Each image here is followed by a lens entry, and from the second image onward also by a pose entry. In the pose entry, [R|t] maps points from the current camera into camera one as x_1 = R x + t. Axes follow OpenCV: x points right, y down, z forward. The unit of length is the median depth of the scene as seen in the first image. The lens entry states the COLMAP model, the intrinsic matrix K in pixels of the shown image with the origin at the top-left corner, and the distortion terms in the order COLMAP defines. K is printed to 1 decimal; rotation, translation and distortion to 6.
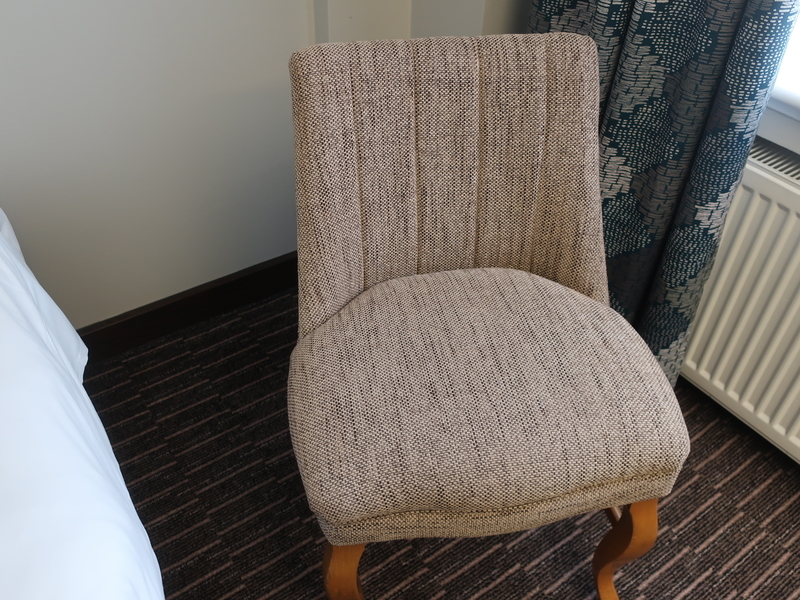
lens RADIAL K [[700.7, 0, 400.4], [0, 700.7, 299.4], [0, 0, 1]] dist [-0.004262, 0.008471]
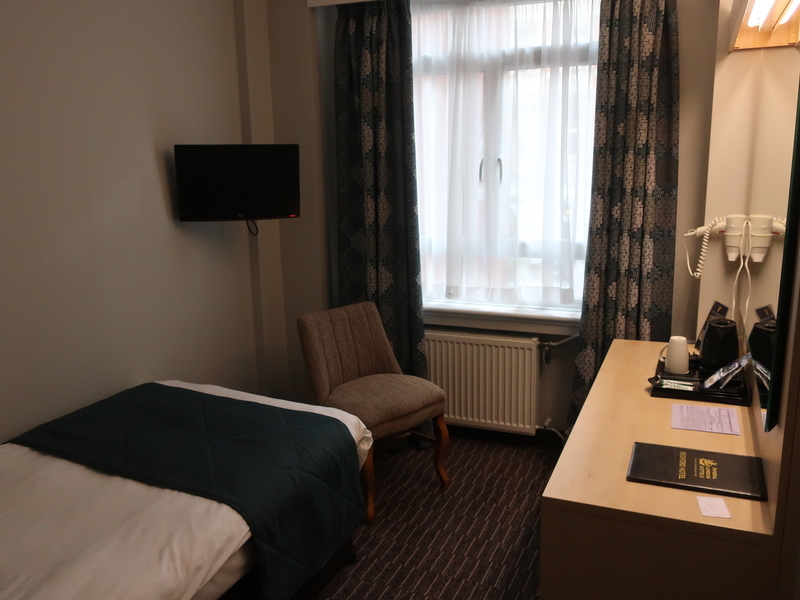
lens RADIAL K [[700.7, 0, 400.1], [0, 700.7, 299.6], [0, 0, 1]] dist [-0.004262, 0.008471]
pose [[0.852832, -0.161700, 0.496518, -1.240431], [0.382271, 0.841084, -0.382684, 0.926593], [-0.355733, 0.516170, 0.779117, -1.623587]]
